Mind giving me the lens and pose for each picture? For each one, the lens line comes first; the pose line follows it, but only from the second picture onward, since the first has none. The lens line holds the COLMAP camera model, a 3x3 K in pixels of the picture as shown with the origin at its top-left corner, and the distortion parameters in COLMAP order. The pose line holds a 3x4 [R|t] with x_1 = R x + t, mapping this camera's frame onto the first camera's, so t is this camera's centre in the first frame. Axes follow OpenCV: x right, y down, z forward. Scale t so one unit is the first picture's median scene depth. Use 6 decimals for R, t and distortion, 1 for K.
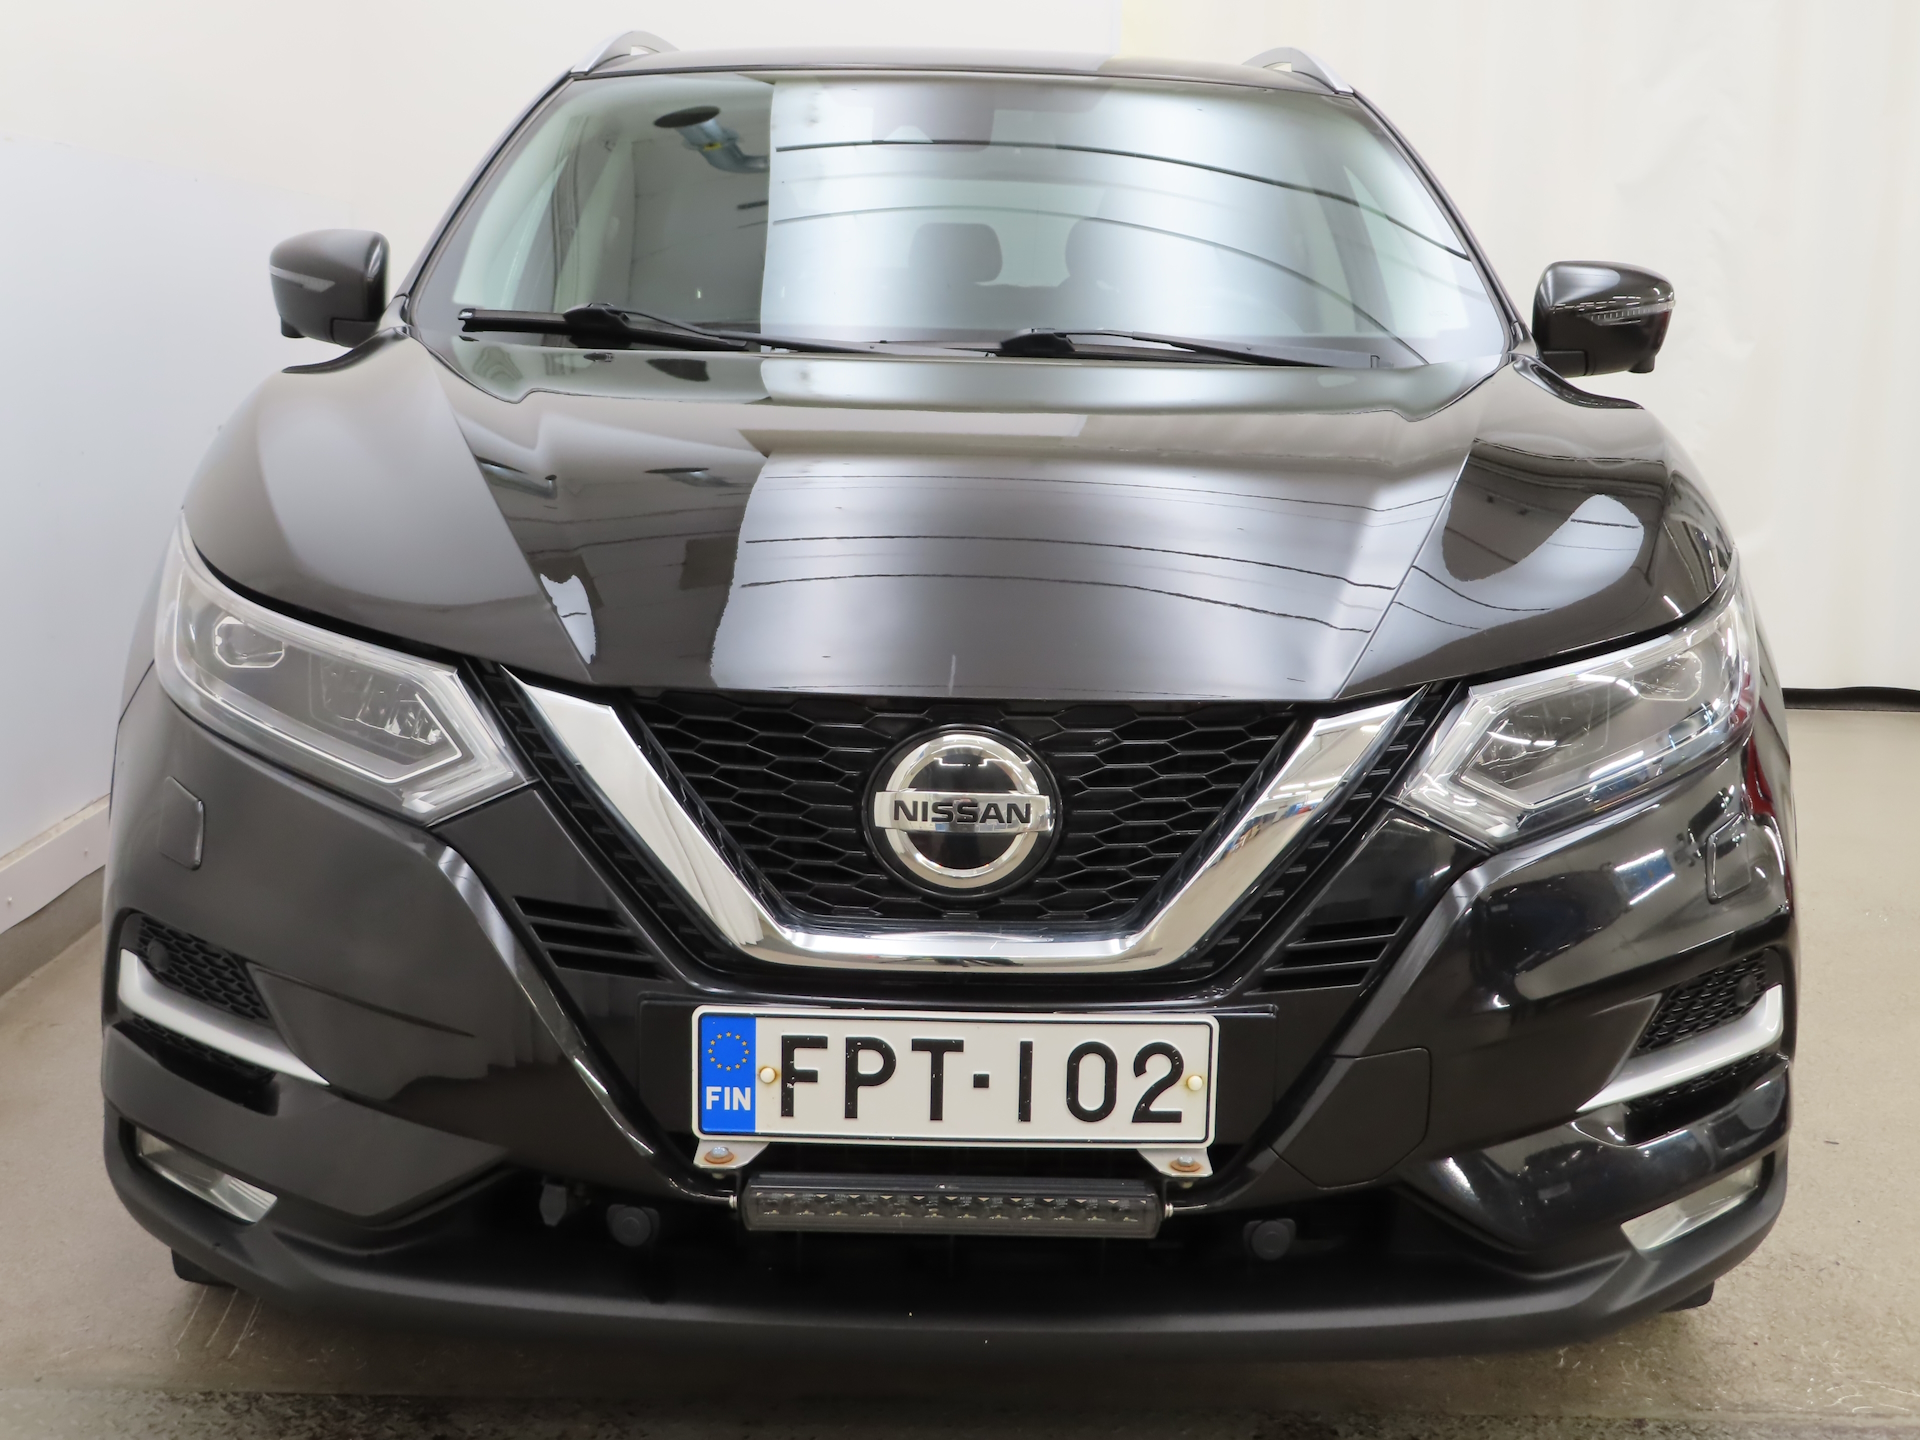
lens RADIAL K [[2477.2, 0, 959.9], [0, 2477.2, 720.6], [0, 0, 1]] dist [0.008190, 0.000000]
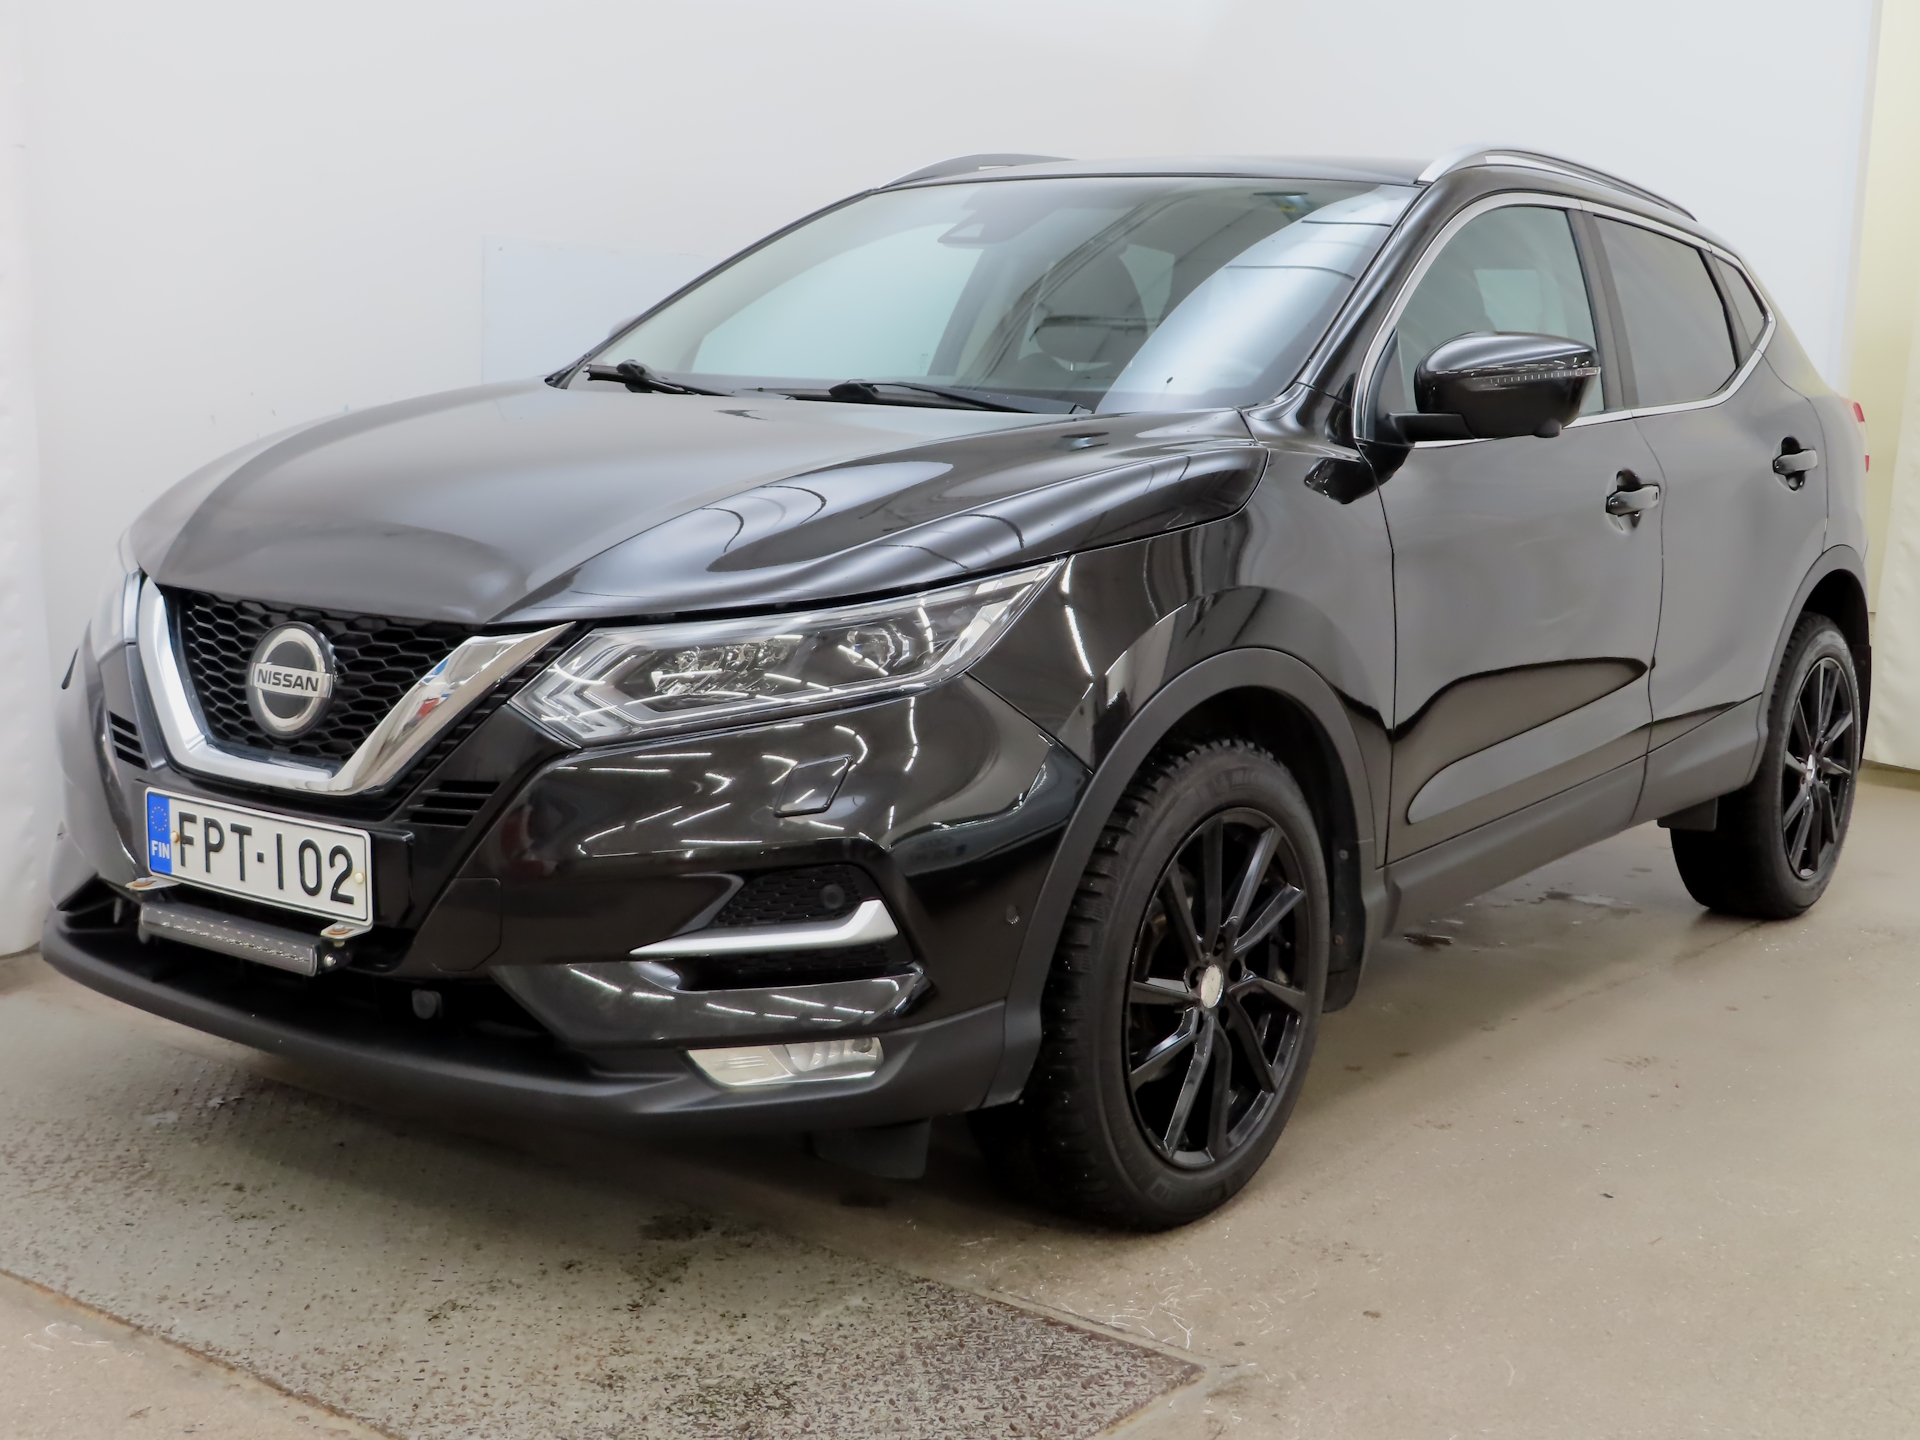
lens RADIAL K [[2477.2, 0, 959.5], [0, 2477.2, 719.6], [0, 0, 1]] dist [0.008190, 0.000000]
pose [[0.801778, 0.089784, -0.590839, 1.222619], [-0.115220, 0.993325, -0.005410, 0.021891], [0.586409, 0.072414, 0.806771, 0.031436]]
